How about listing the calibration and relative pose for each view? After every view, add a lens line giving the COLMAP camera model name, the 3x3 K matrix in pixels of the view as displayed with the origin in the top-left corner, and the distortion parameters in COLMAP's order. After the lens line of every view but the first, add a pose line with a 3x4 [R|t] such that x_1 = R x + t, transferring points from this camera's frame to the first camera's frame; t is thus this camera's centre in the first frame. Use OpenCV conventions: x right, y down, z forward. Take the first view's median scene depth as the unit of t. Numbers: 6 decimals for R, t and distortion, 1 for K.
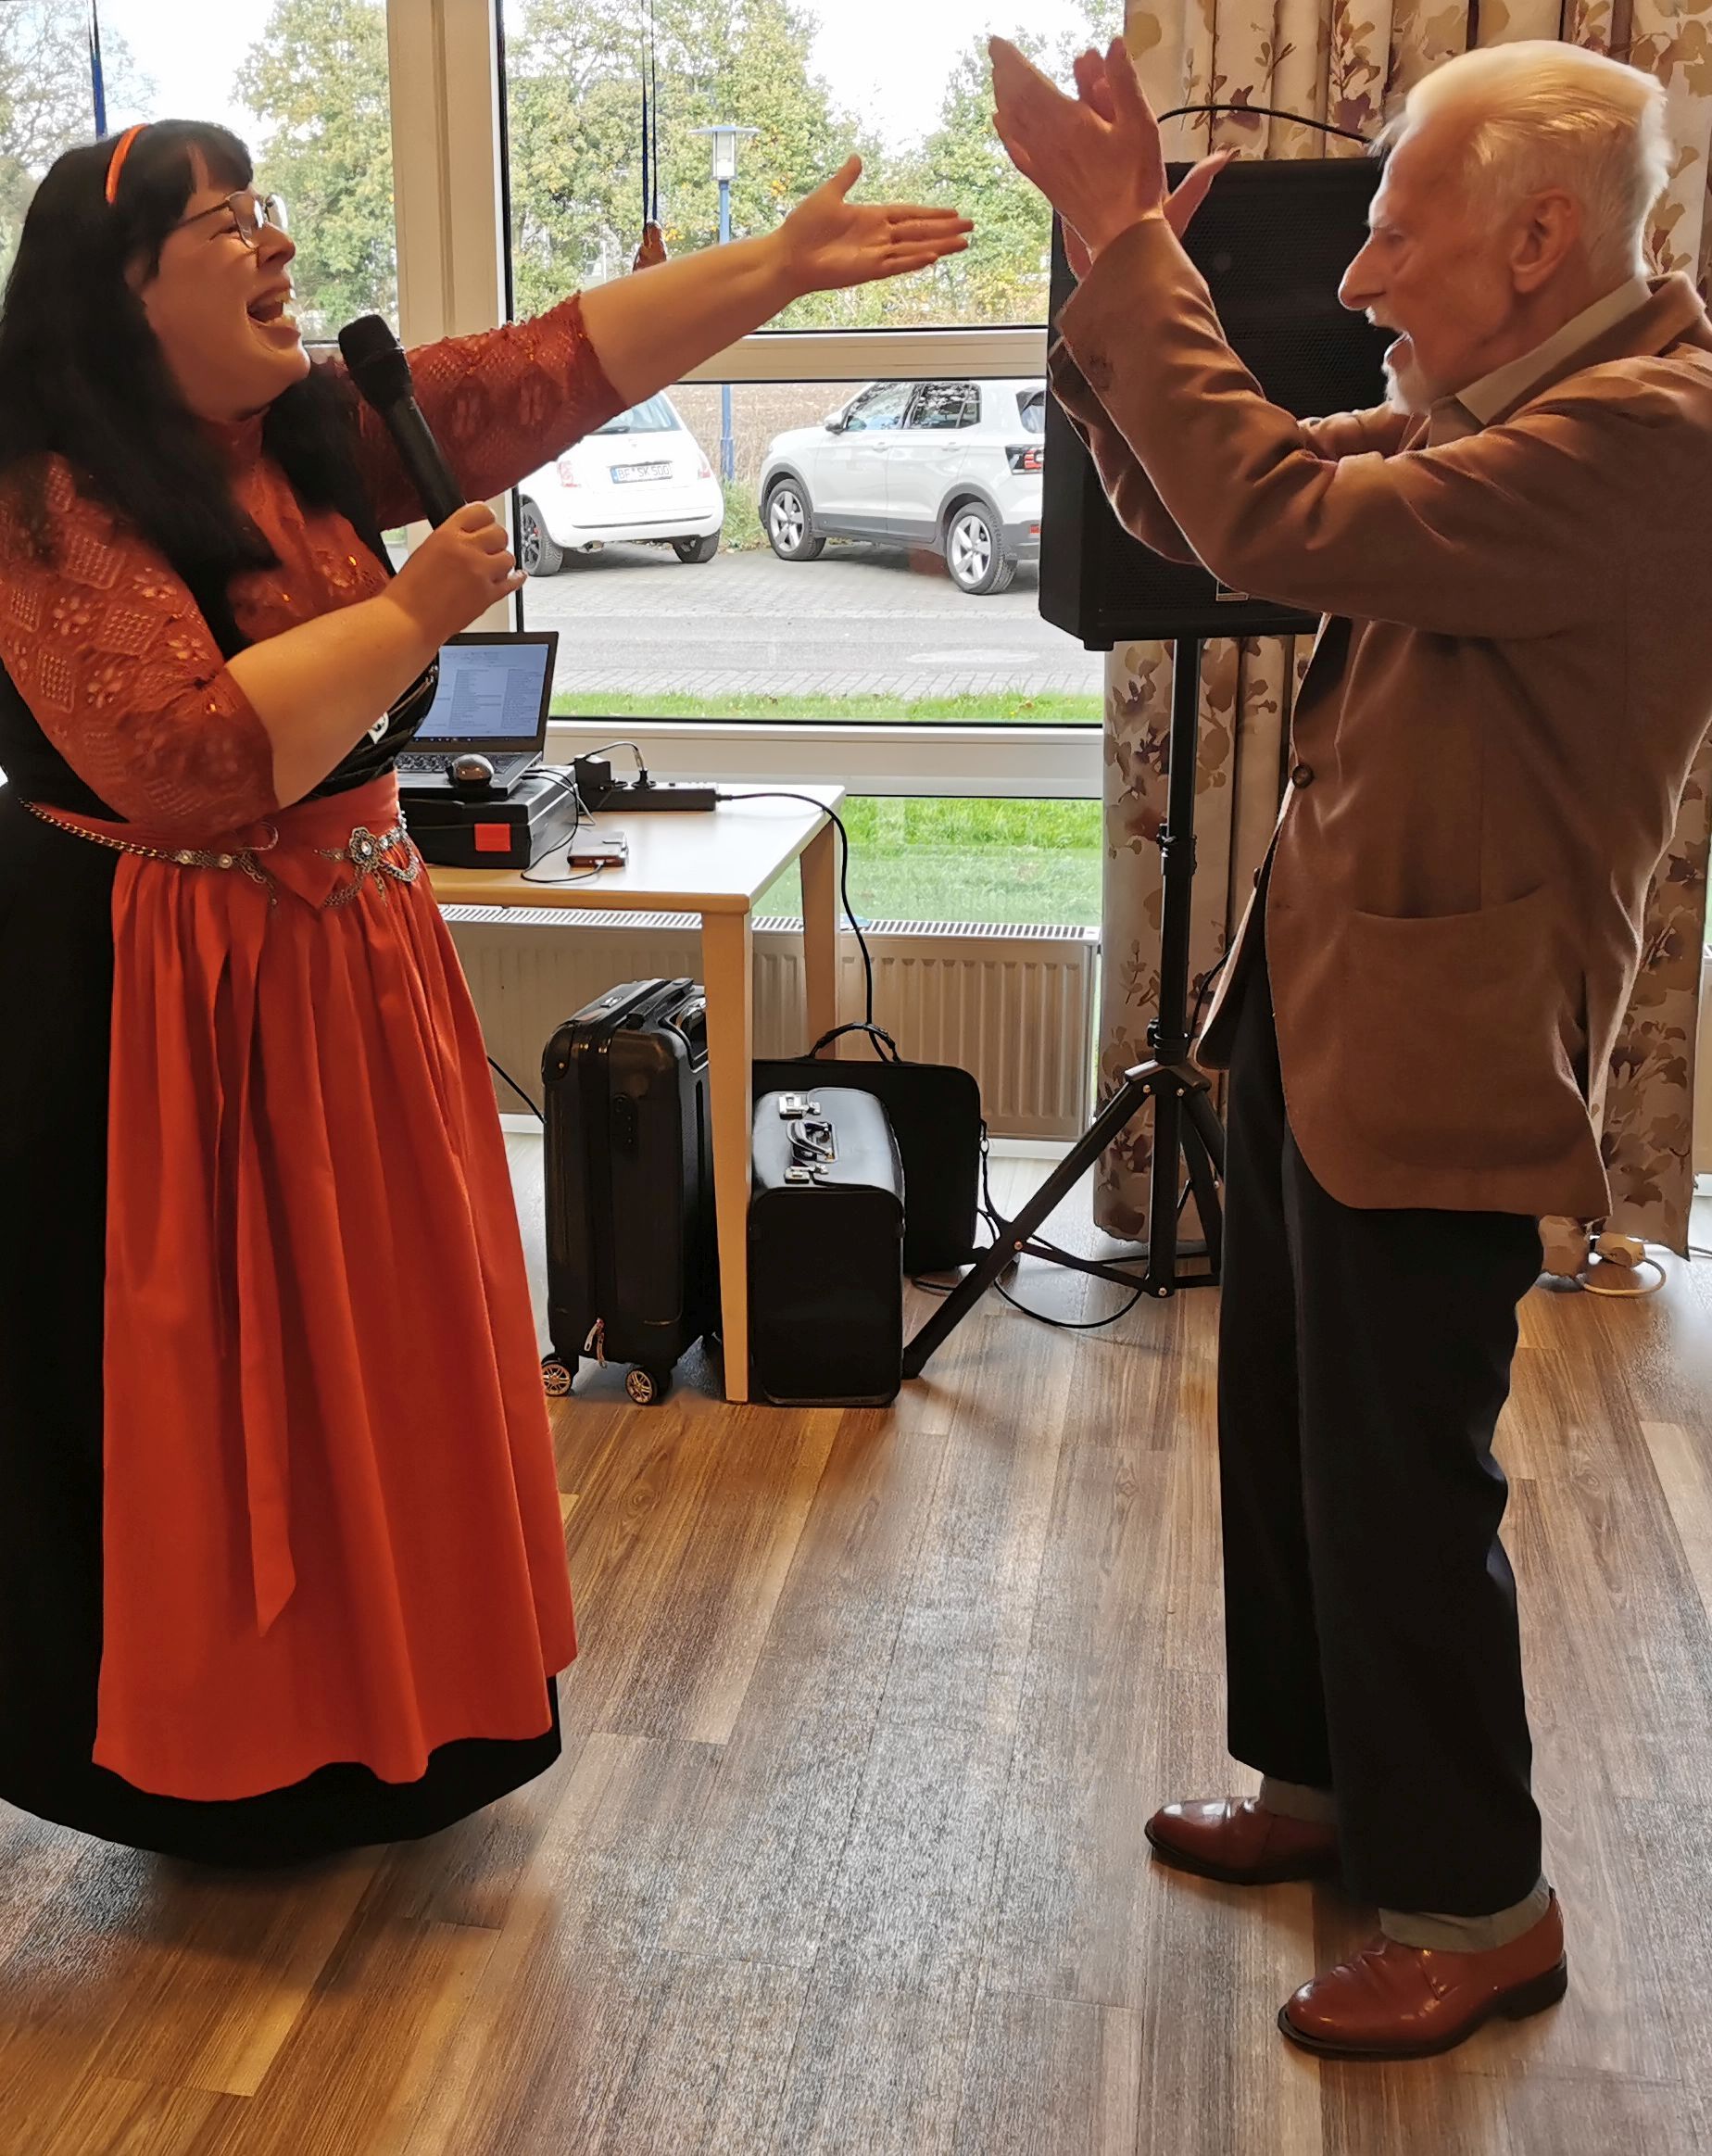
lens RADIAL K [[2614.3, 0, 563.0], [0, 2614.3, 1093.4], [0, 0, 1]] dist [0.035278, 0.000000]
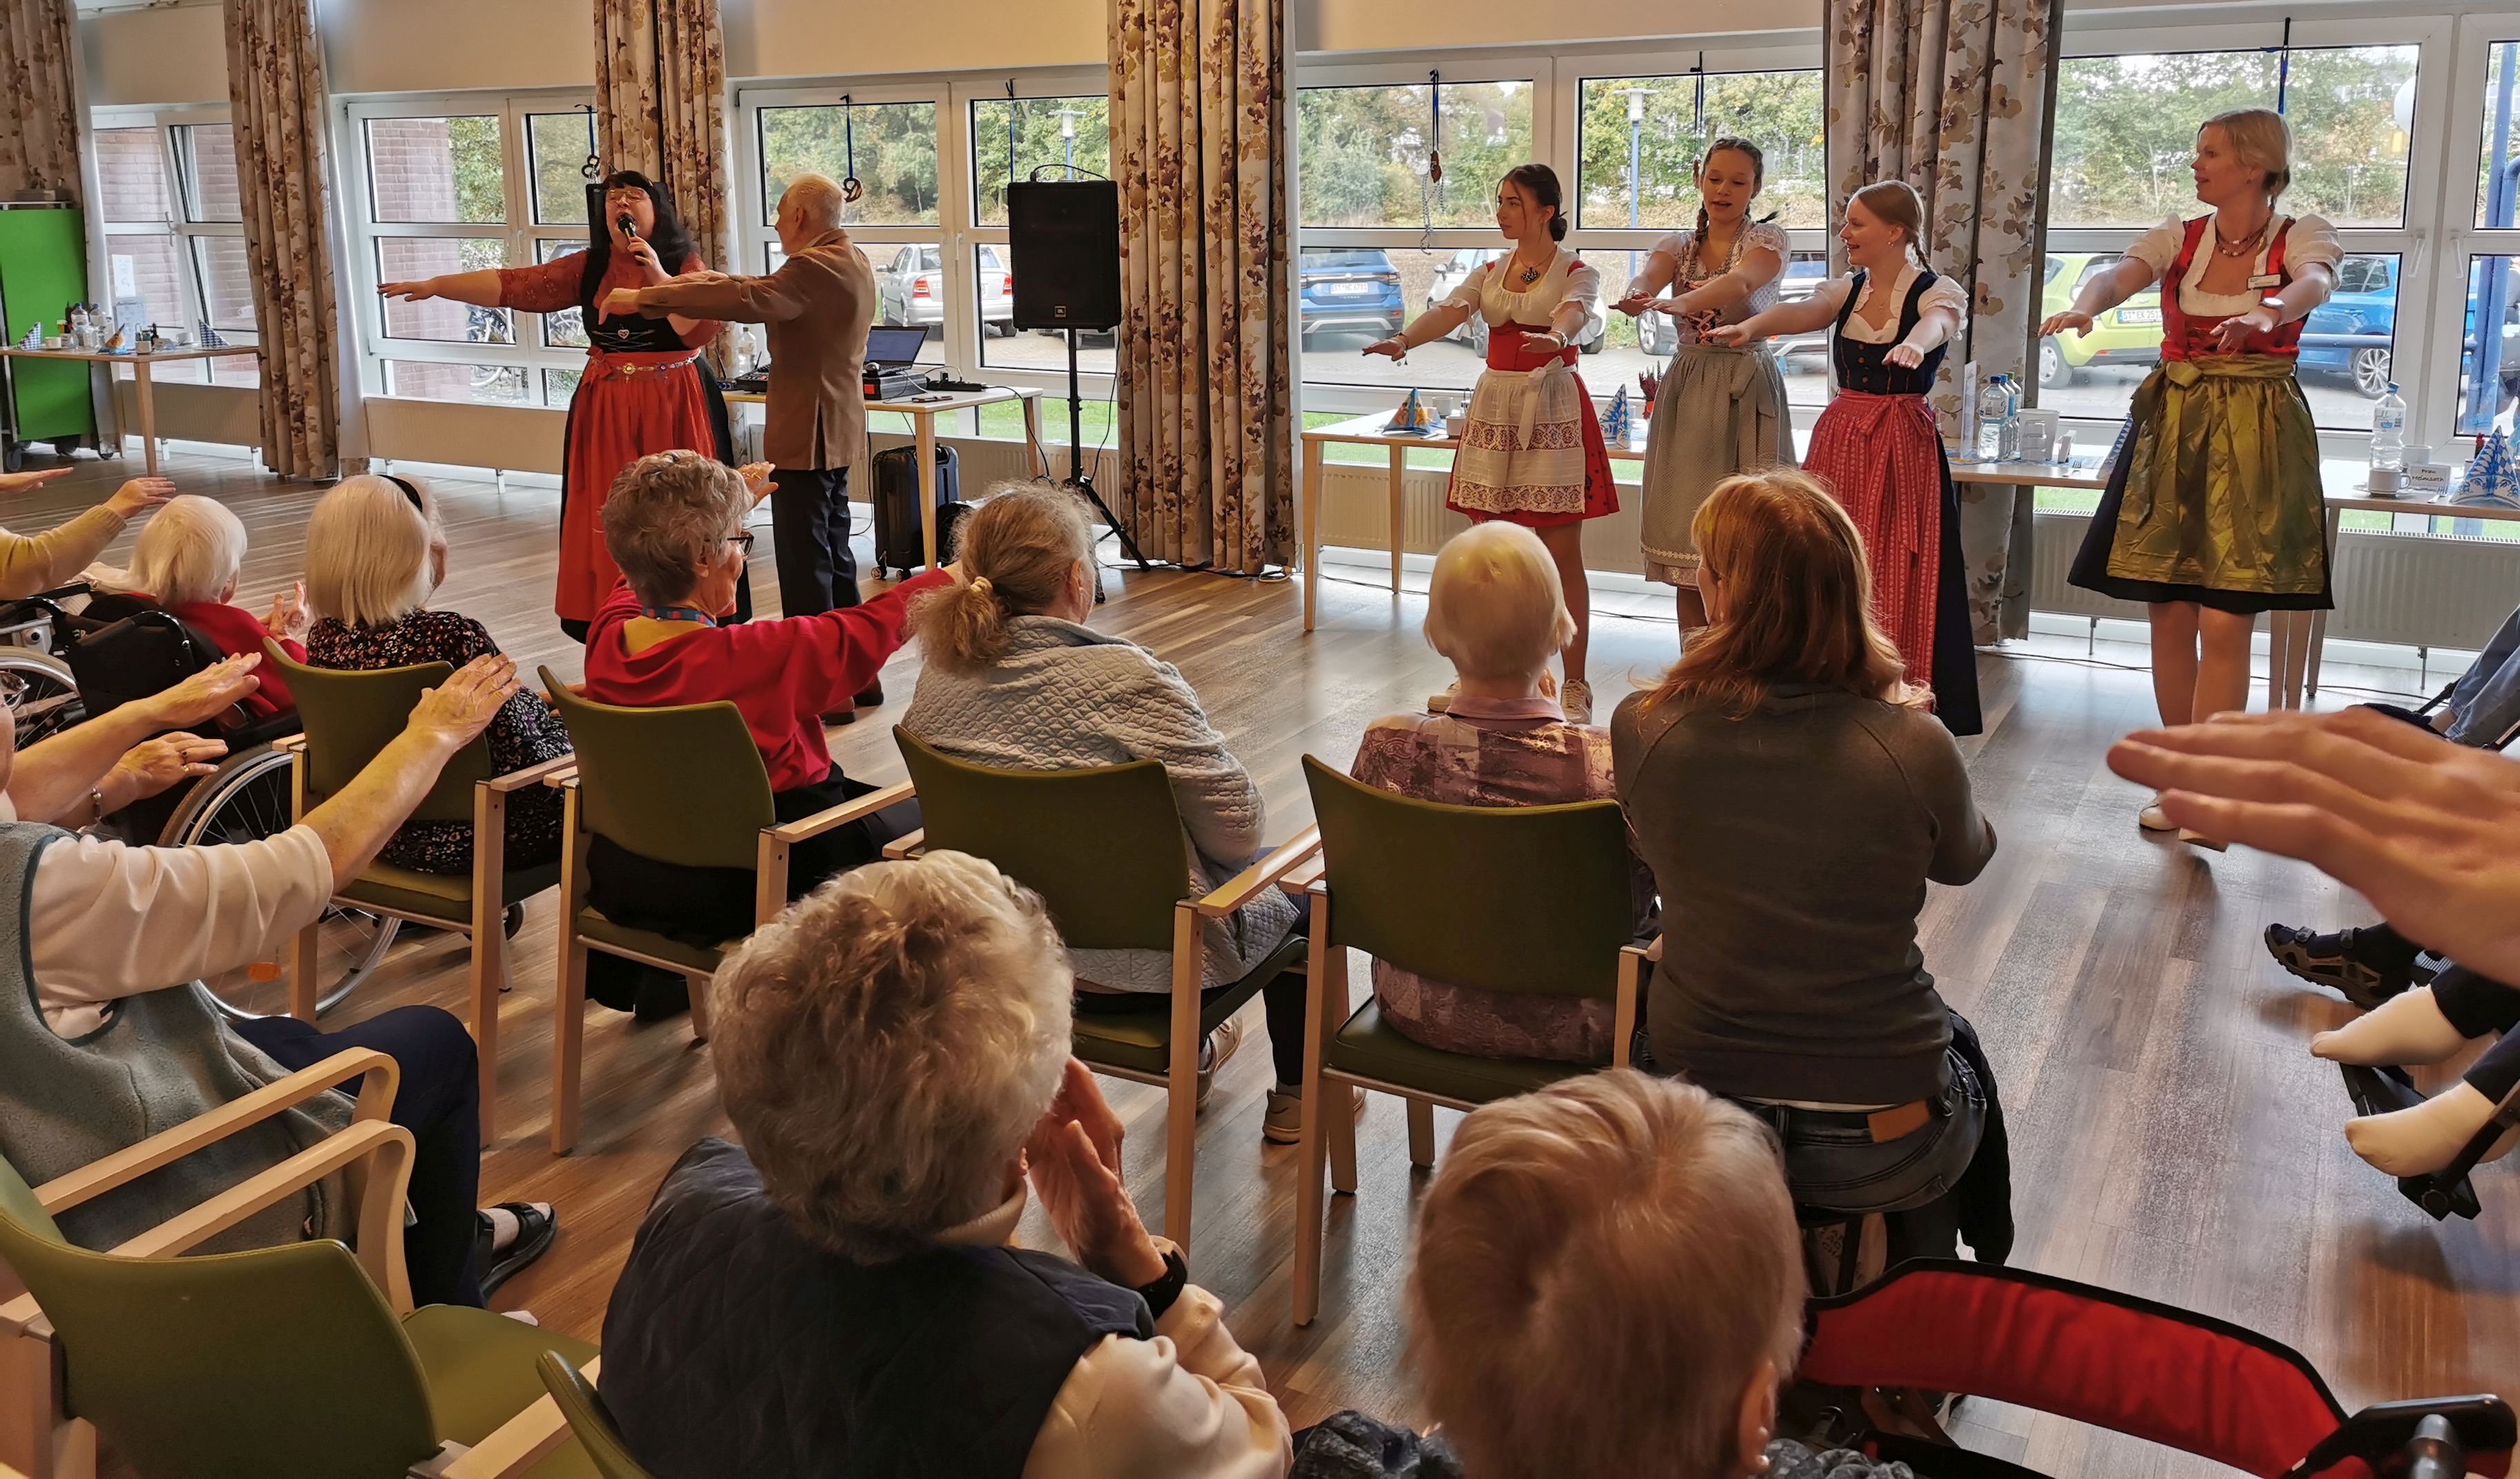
lens RADIAL K [[1955.4, 0, 1219.9], [0, 1955.4, 509.3], [0, 0, 1]] dist [0.044711, -0.047756]
pose [[0.962195, 0.059076, -0.265878, 0.951846], [-0.091729, 0.989453, -0.112112, 0.249428], [0.256451, 0.132262, 0.957465, -1.017708]]
